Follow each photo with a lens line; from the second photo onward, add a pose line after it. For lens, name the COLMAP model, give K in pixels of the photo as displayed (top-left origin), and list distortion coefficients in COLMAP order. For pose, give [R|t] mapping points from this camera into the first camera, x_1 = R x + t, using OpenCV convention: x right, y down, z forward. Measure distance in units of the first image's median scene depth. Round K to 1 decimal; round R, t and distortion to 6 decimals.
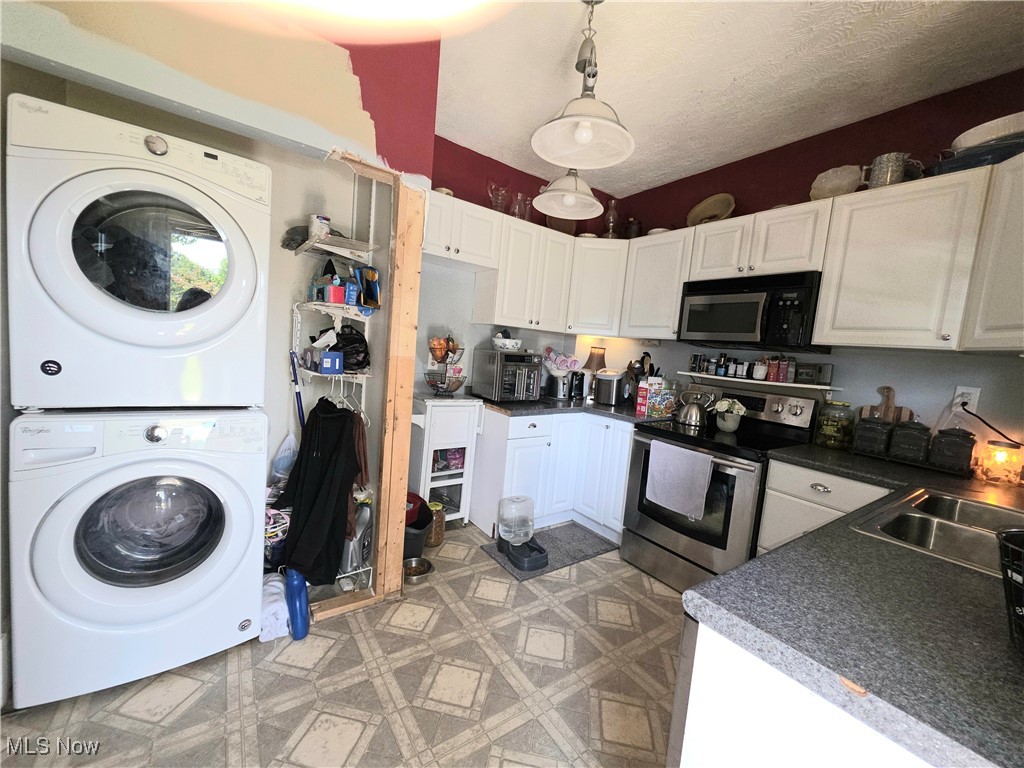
lens RADIAL K [[412.0, 0, 505.5], [0, 412.0, 383.5], [0, 0, 1]] dist [0.003300, -0.000745]
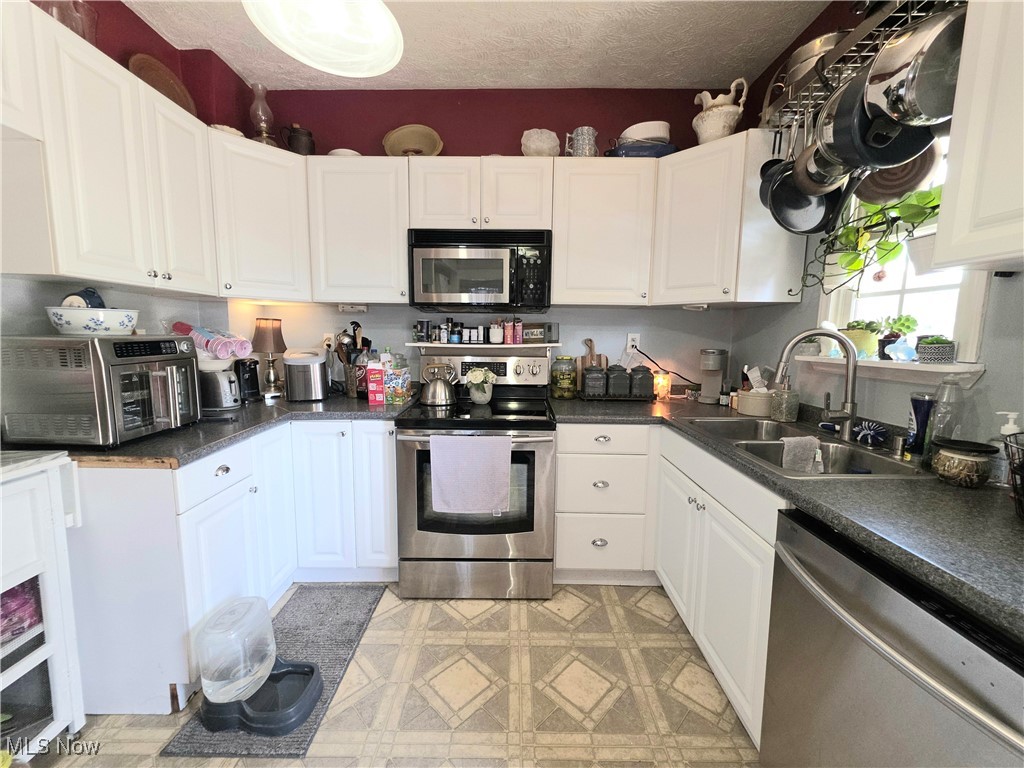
lens RADIAL K [[412.0, 0, 513.5], [0, 412.0, 385.1], [0, 0, 1]] dist [0.003300, -0.000745]
pose [[0.565663, -0.178074, 0.805180, -0.137381], [0.112521, 0.983941, 0.138559, -0.039550], [-0.816924, 0.012222, 0.576616, 0.391171]]
